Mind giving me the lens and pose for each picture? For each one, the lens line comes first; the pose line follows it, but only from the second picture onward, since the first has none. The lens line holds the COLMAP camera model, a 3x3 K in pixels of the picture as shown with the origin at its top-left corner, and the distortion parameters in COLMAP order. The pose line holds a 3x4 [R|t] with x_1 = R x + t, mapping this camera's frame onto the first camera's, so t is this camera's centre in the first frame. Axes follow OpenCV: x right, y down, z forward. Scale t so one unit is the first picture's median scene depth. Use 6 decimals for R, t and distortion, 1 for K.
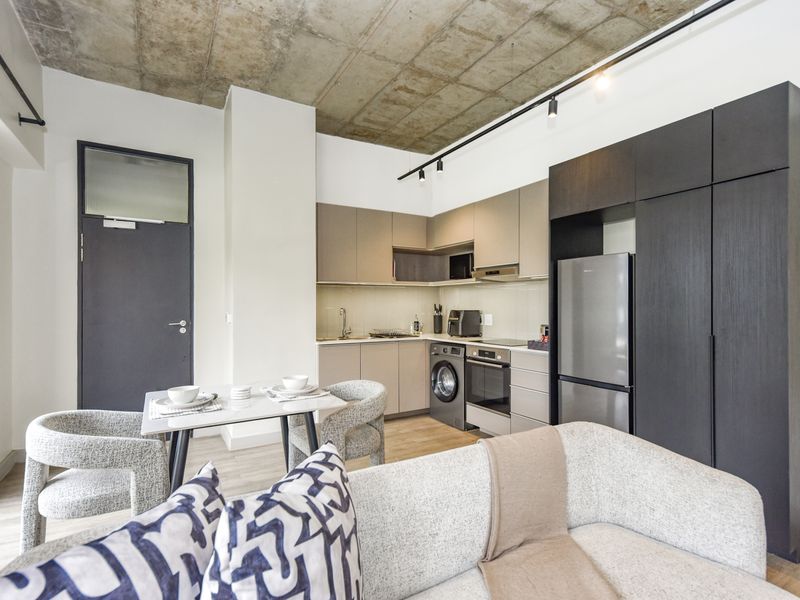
lens RADIAL K [[408.4, 0, 403.0], [0, 408.4, 303.6], [0, 0, 1]] dist [0.019428, 0.000224]
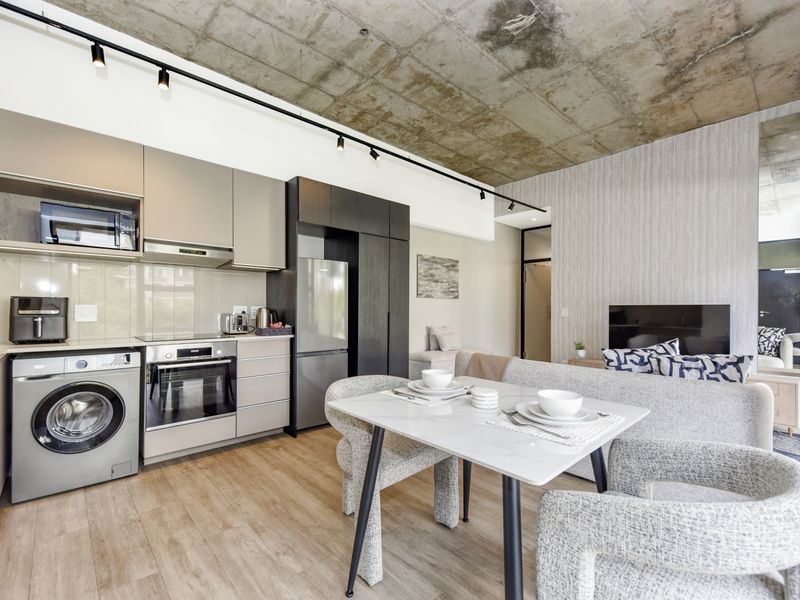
lens RADIAL K [[361.7, 0, 400.4], [0, 361.7, 308.1], [0, 0, 1]] dist [0.020820, -0.006031]
pose [[-0.206781, 0.001533, 0.978386, -0.599530], [-0.007241, 0.999969, -0.003097, 0.037304], [-0.978360, -0.007725, -0.206764, 0.780193]]
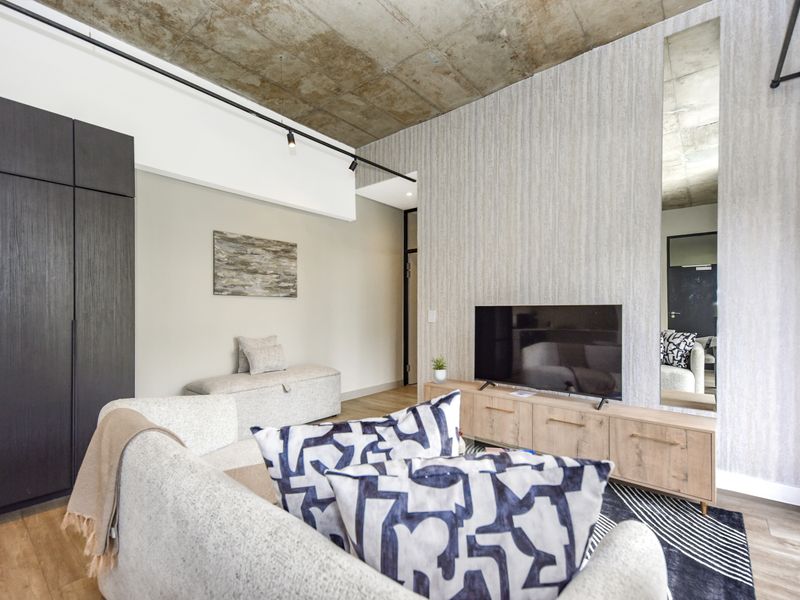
lens RADIAL K [[367.7, 0, 397.2], [0, 367.7, 311.1], [0, 0, 1]] dist [0.016622, -0.000384]
pose [[-0.333362, -0.002829, 0.942795, -0.302760], [-0.002656, 0.999994, 0.002062, 0.029336], [-0.942795, -0.001817, -0.333367, 0.300463]]
